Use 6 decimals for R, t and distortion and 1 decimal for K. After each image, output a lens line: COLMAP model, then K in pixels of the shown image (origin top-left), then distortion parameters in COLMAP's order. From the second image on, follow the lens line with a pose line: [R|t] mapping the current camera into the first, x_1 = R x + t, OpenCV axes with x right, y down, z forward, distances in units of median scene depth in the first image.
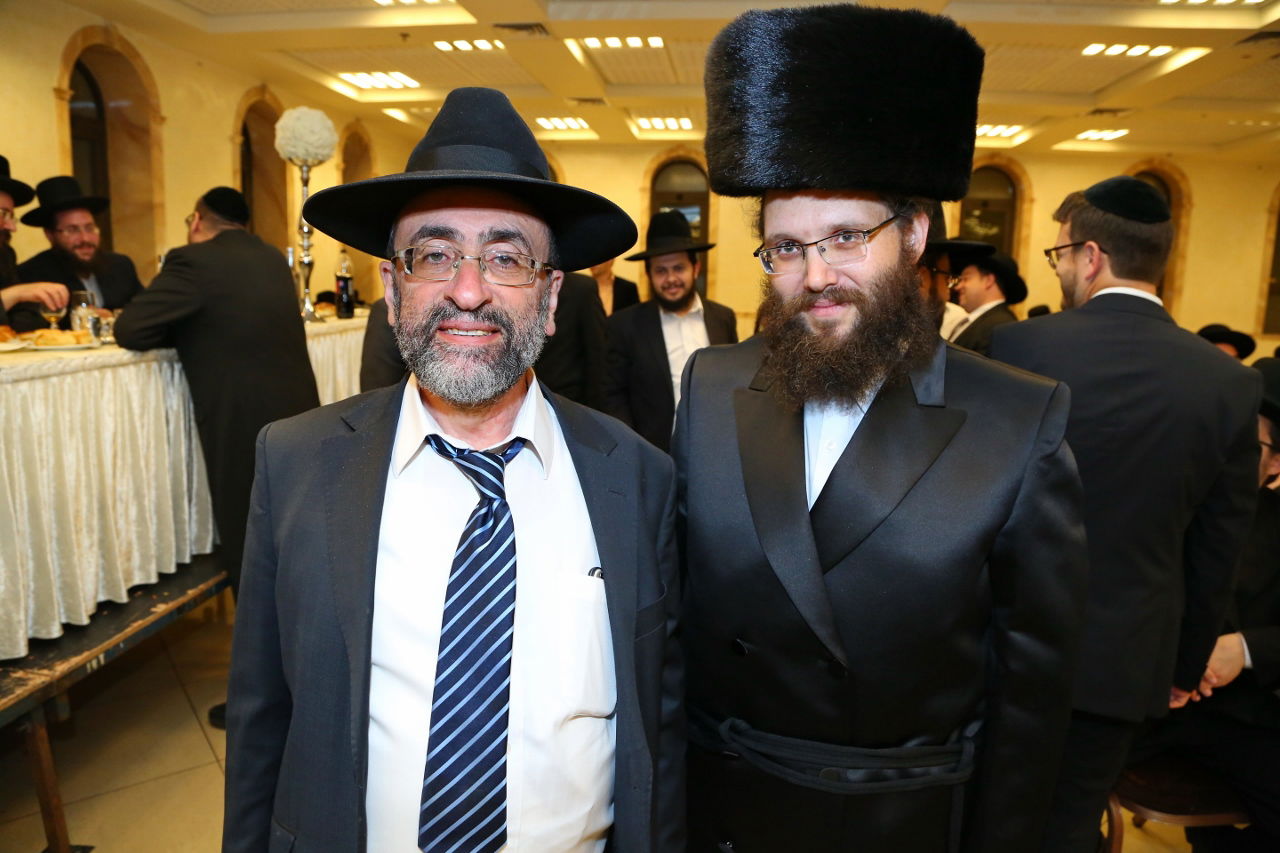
lens RADIAL K [[856.5, 0, 640.0], [0, 856.5, 426.5], [0, 0, 1]] dist [-0.121256, 0.055966]
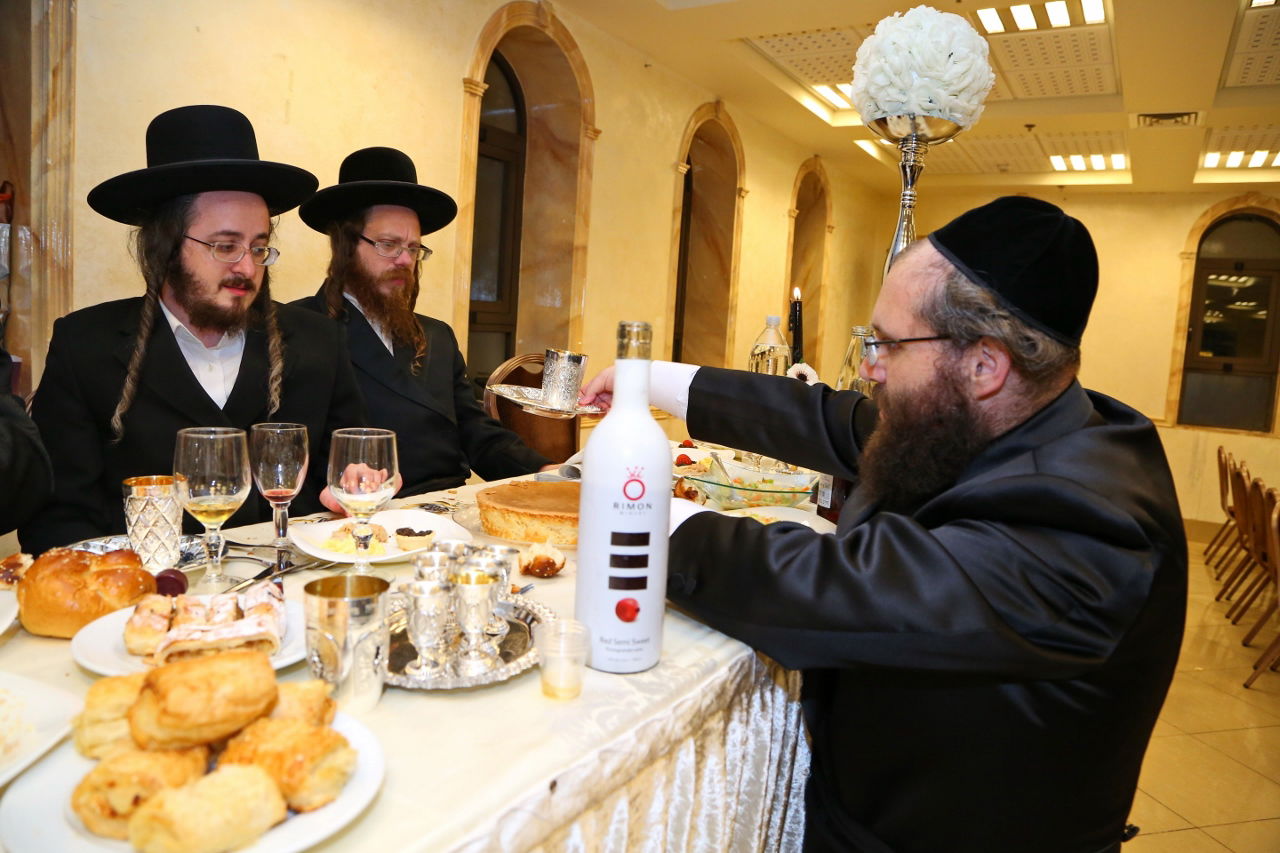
lens RADIAL K [[856.5, 0, 640.0], [0, 856.5, 426.5], [0, 0, 1]] dist [-0.121256, 0.055966]
pose [[0.909029, 0.081120, -0.408761, -0.219026], [-0.113877, 0.991893, -0.056403, -0.077456], [0.400872, 0.097820, 0.910897, 0.355258]]
